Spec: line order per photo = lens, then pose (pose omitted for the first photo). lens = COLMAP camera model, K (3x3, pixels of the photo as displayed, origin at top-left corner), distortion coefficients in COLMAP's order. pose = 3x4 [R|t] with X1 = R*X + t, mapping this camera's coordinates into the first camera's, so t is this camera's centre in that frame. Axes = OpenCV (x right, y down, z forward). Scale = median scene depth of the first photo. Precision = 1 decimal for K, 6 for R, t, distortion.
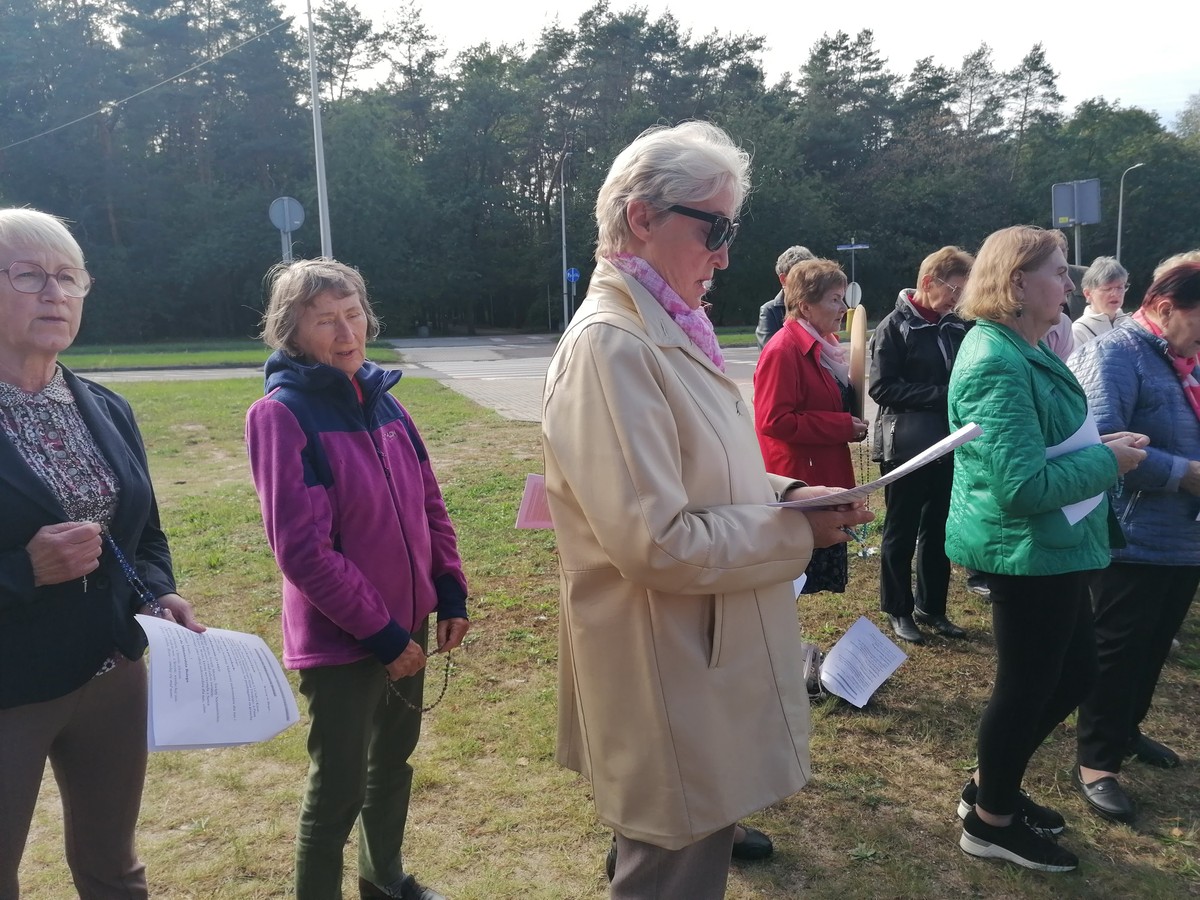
lens RADIAL K [[894.5, 0, 606.3], [0, 894.5, 456.0], [0, 0, 1]] dist [0.085219, -0.099498]
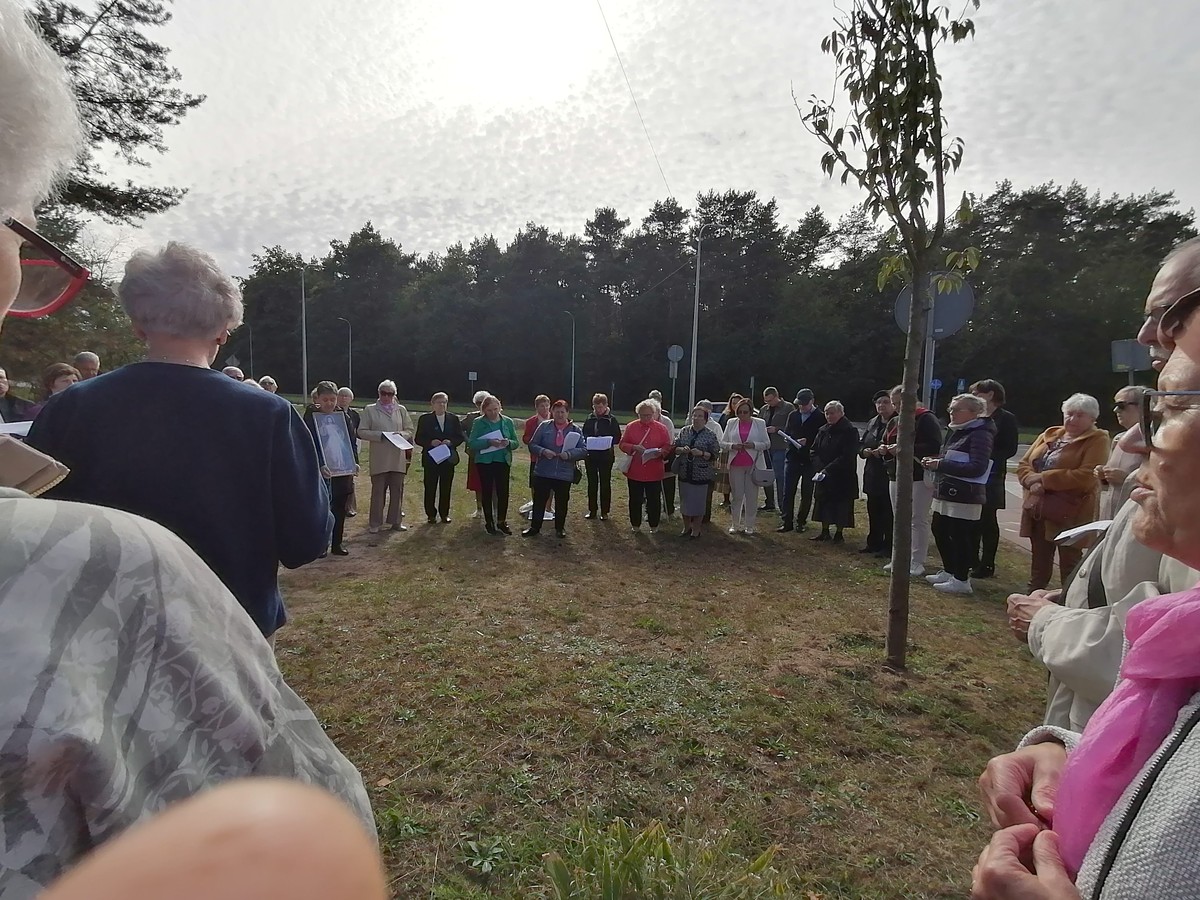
lens RADIAL K [[598.3, 0, 590.2], [0, 598.3, 450.8], [0, 0, 1]] dist [0.019592, -0.009494]
pose [[0.775478, 0.107205, -0.622206, 0.124051], [-0.152060, 0.988184, -0.019255, 0.001381], [0.612790, 0.109545, 0.782617, -0.050736]]
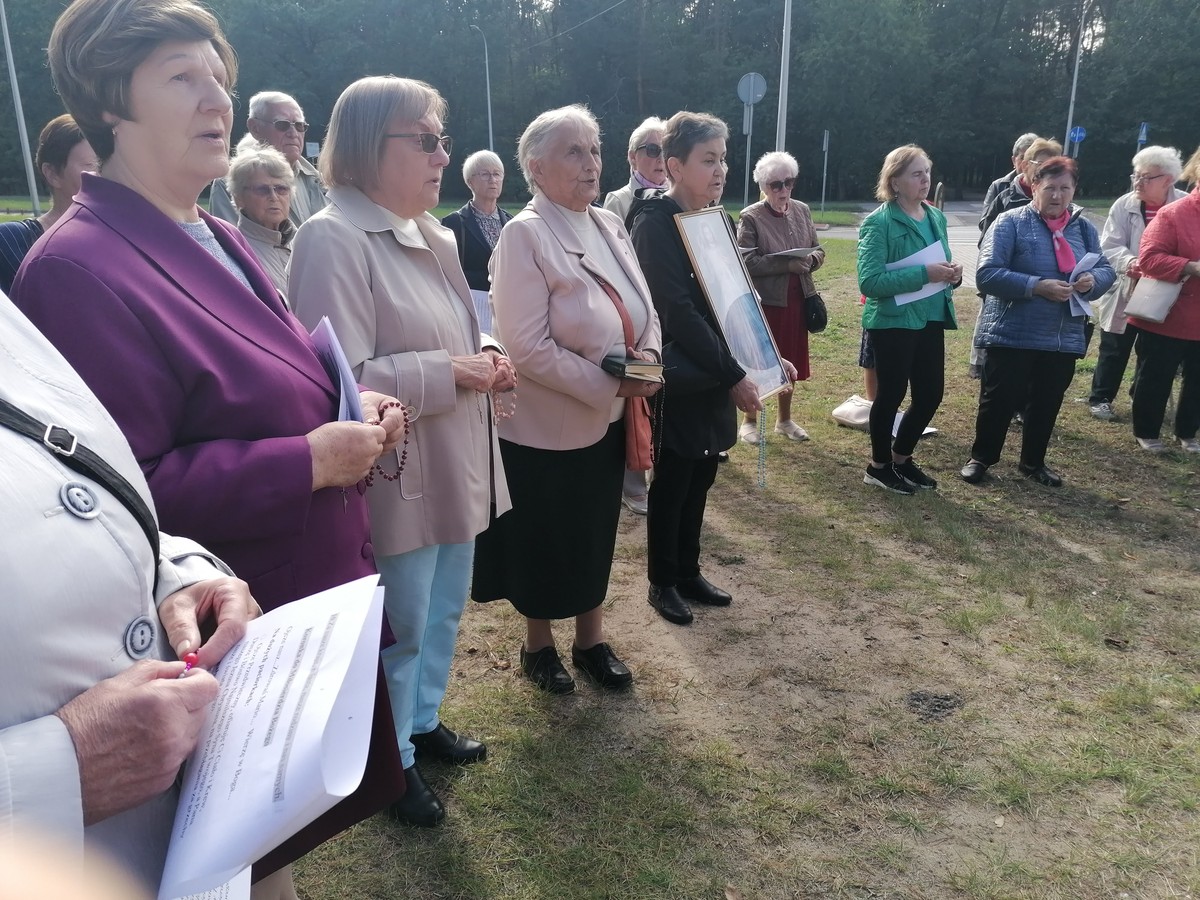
lens RADIAL K [[894.5, 0, 601.0], [0, 894.5, 449.6], [0, 0, 1]] dist [0.085219, -0.099498]
pose [[0.858942, 0.165696, -0.484524, 0.041062], [-0.097675, 0.981843, 0.162615, 0.005525], [0.502671, -0.092351, 0.859531, -0.046198]]
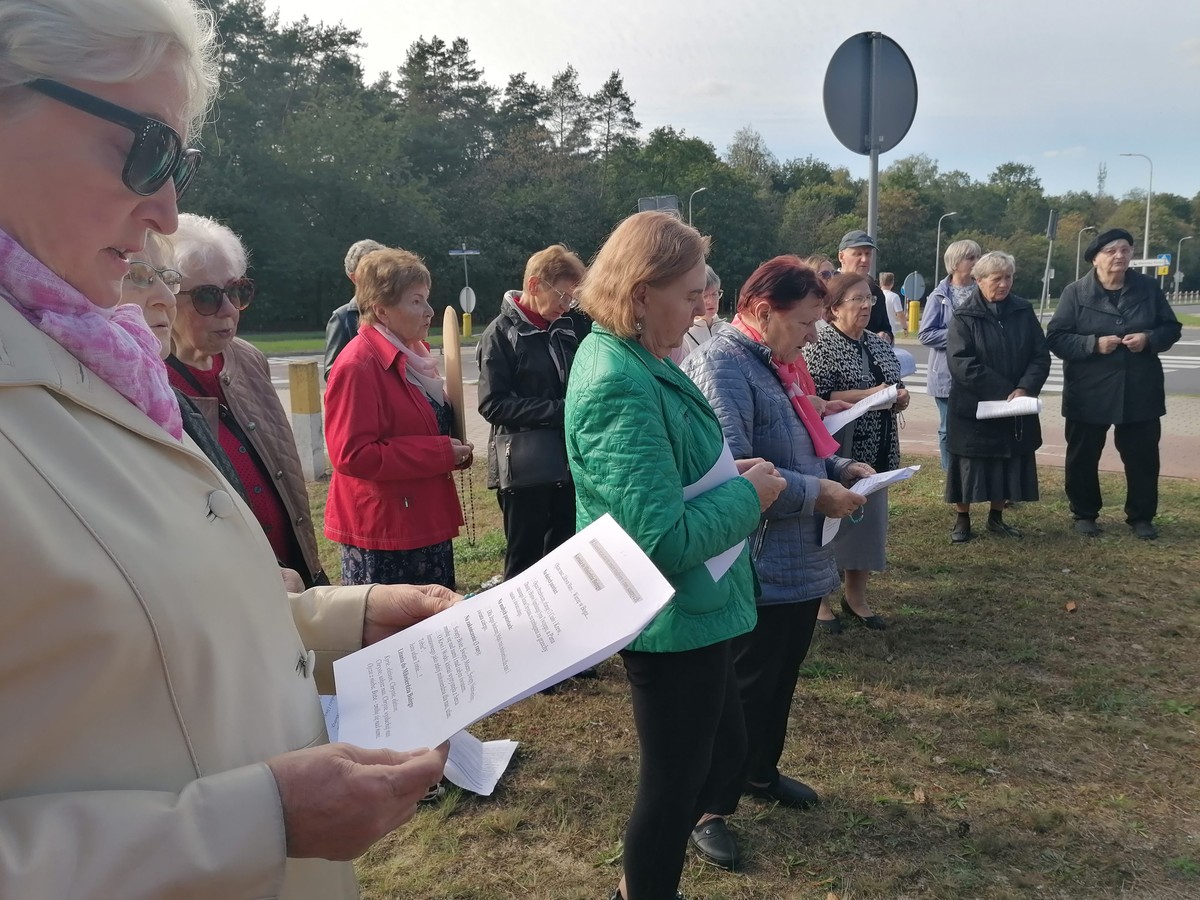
lens RADIAL K [[894.5, 0, 601.0], [0, 894.5, 461.9], [0, 0, 1]] dist [0.085219, -0.099498]
pose [[0.918401, -0.061934, 0.390774, 0.004801], [0.061280, 0.998020, 0.014155, -0.001959], [-0.390877, 0.010947, 0.920378, 0.012886]]
